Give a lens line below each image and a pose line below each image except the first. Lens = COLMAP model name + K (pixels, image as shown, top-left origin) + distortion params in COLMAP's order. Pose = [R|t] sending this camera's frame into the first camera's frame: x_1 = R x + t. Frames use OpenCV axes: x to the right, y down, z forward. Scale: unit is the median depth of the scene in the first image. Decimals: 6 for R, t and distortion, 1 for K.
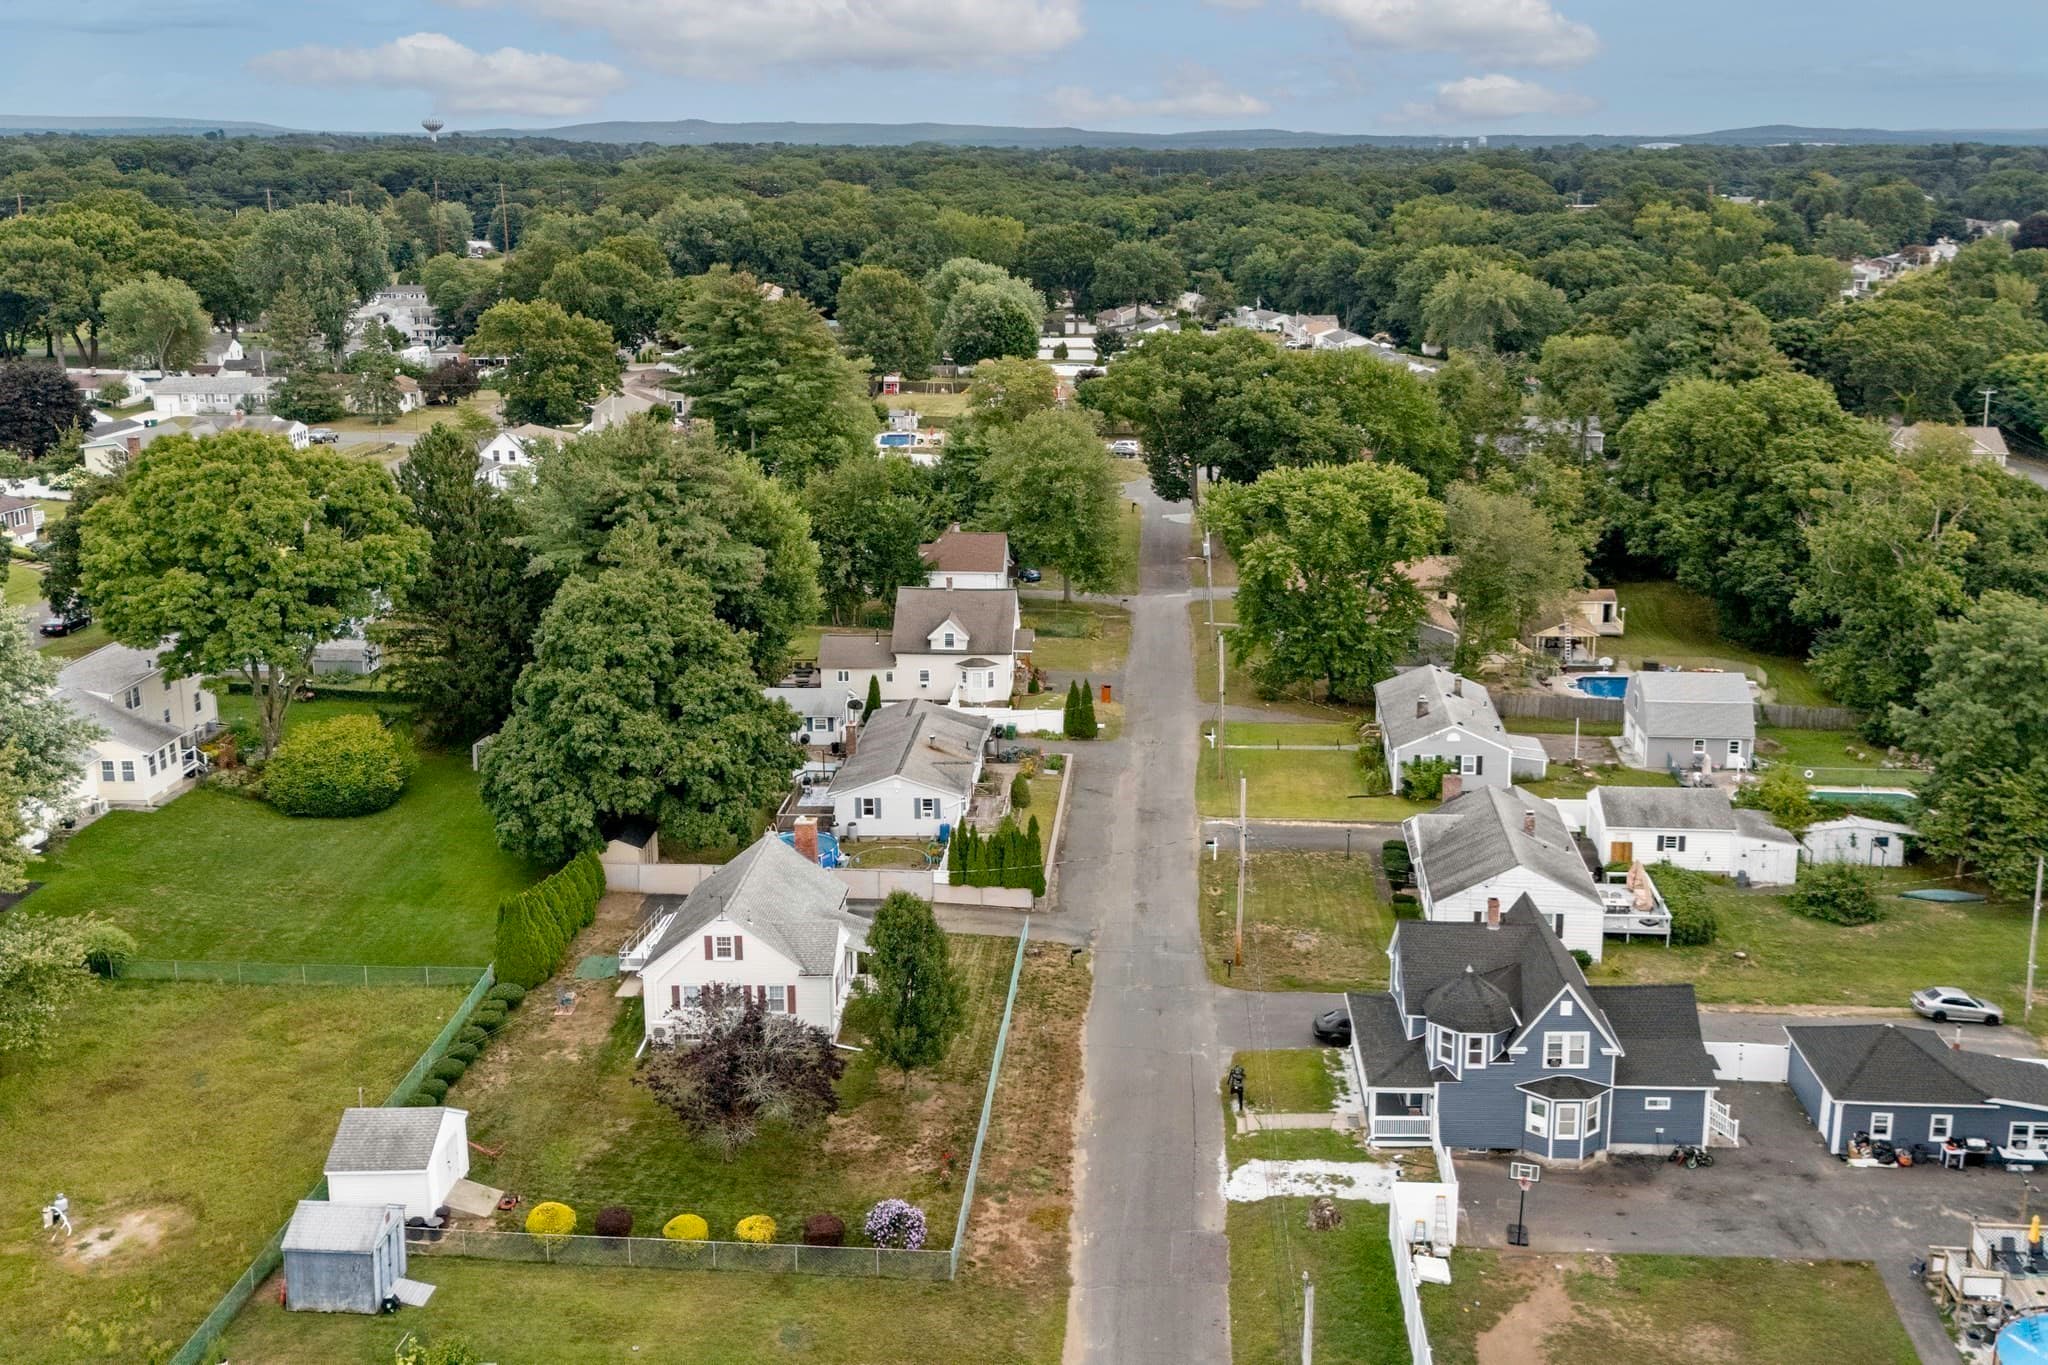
lens RADIAL K [[1803.8, 0, 1099.8], [0, 1803.8, 680.9], [0, 0, 1]] dist [0.053119, -0.003215]
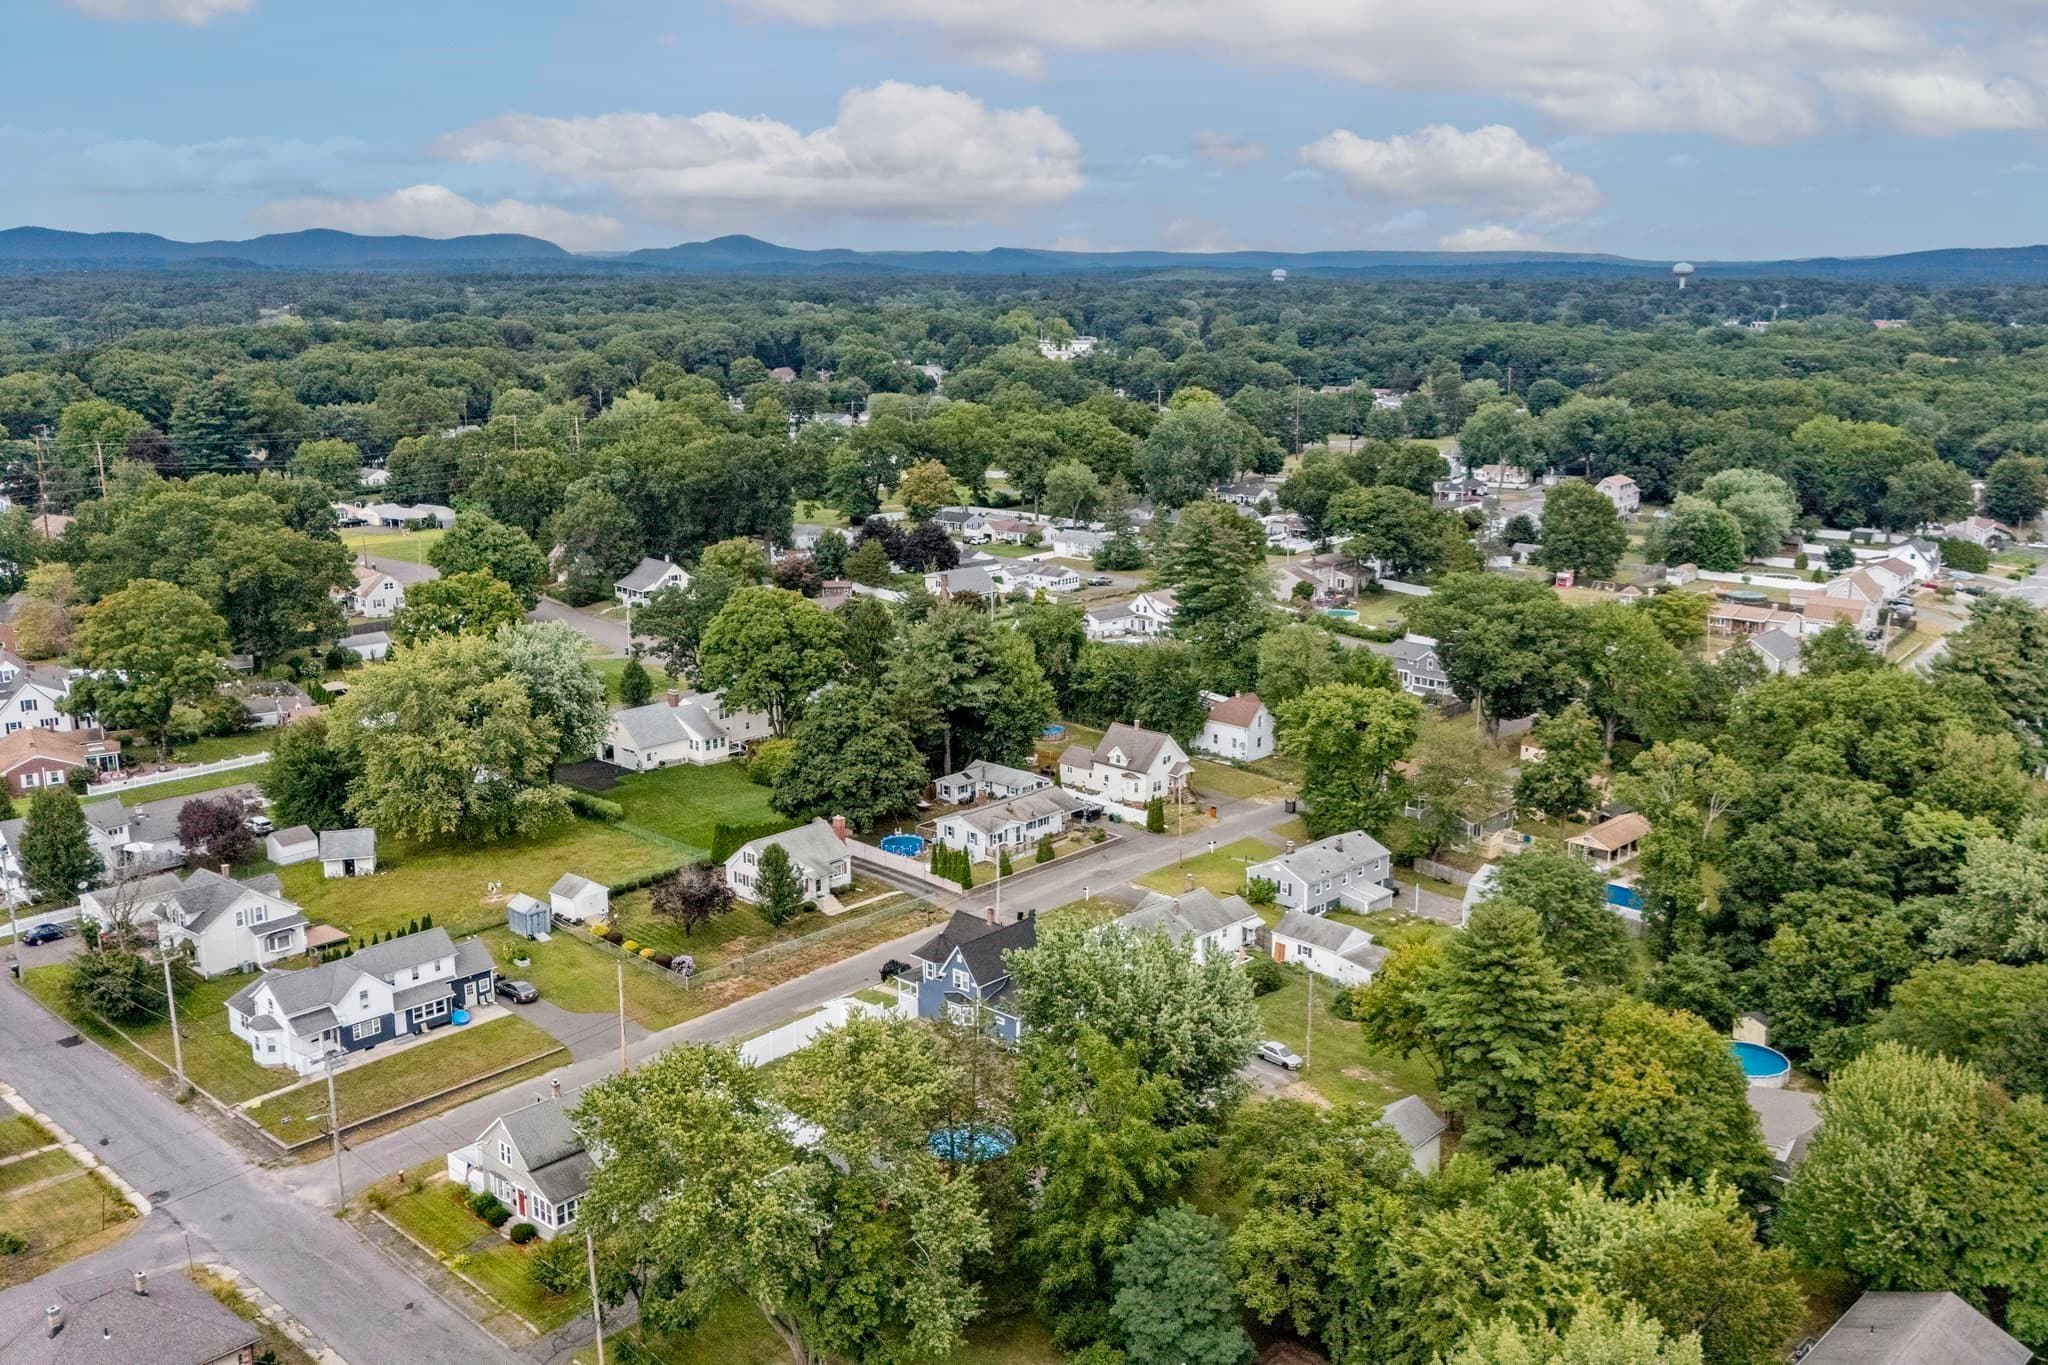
lens RADIAL K [[1803.8, 0, 1099.8], [0, 1803.8, 680.9], [0, 0, 1]] dist [0.053119, -0.003215]
pose [[0.776761, 0.146919, -0.612419, 1.095993], [-0.184914, 0.982754, 0.001226, -0.111983], [0.602037, 0.112293, 0.790533, -0.390399]]
